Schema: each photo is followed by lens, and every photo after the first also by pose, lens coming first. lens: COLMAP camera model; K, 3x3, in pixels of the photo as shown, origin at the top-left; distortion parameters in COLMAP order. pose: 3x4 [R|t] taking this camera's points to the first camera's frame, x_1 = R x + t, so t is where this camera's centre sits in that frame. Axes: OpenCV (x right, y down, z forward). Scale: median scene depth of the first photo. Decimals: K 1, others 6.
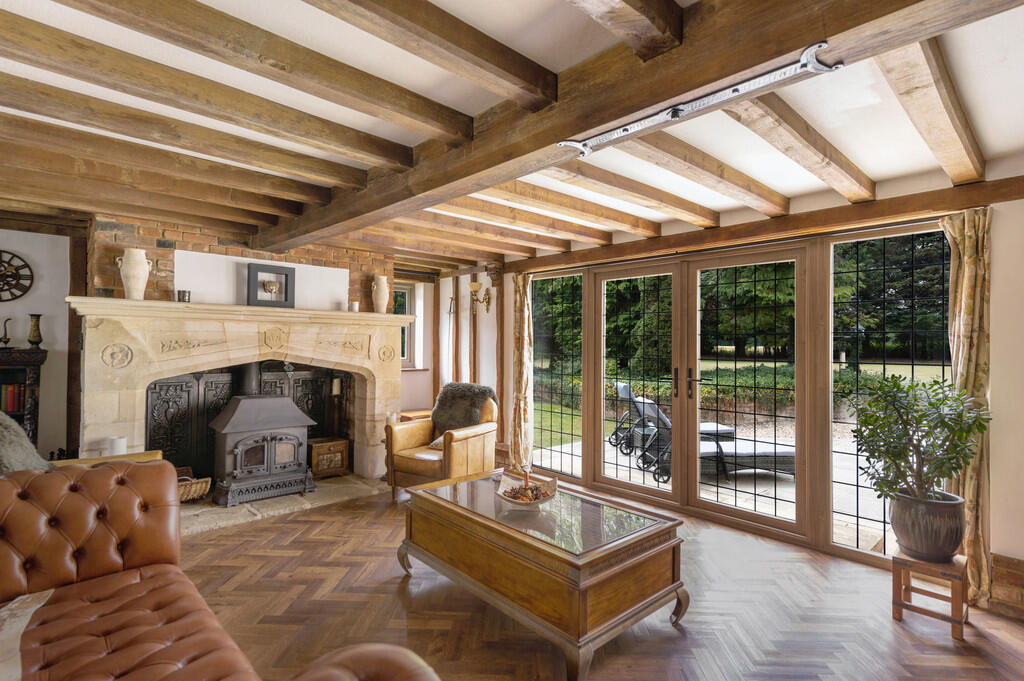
lens RADIAL K [[509.4, 0, 512.9], [0, 509.4, 340.4], [0, 0, 1]] dist [0.021877, -0.001297]
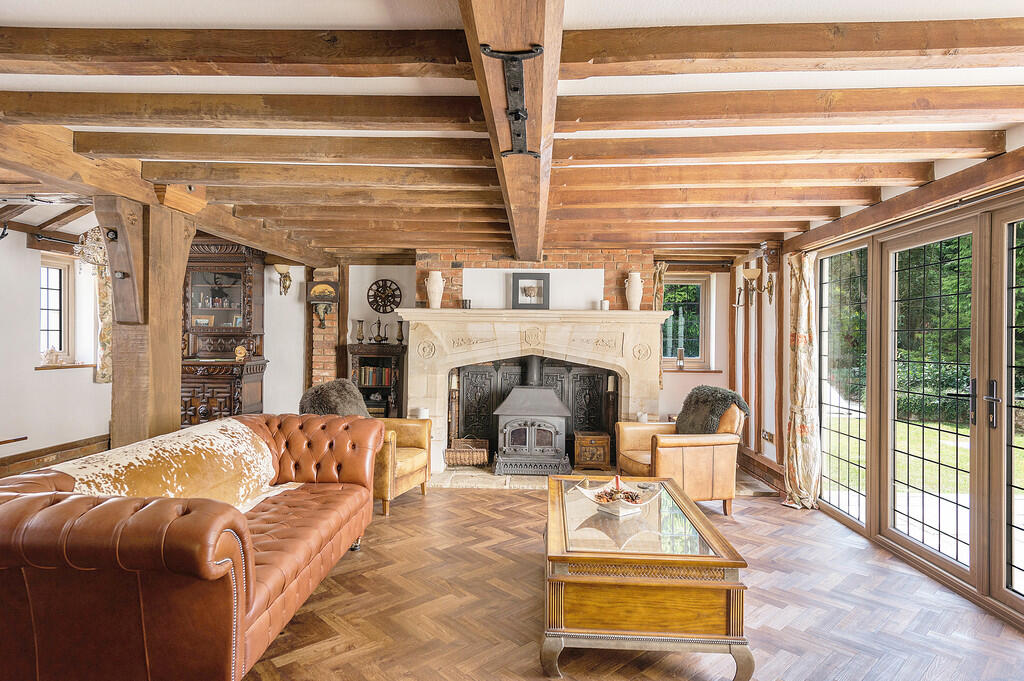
lens RADIAL K [[576.1, 0, 511.1], [0, 576.1, 339.0], [0, 0, 1]] dist [0.026385, -0.001456]
pose [[0.701311, -0.001792, -0.712854, 0.430447], [0.000840, 0.999998, -0.001687, 0.003796], [0.712855, 0.000584, 0.701311, 0.064522]]
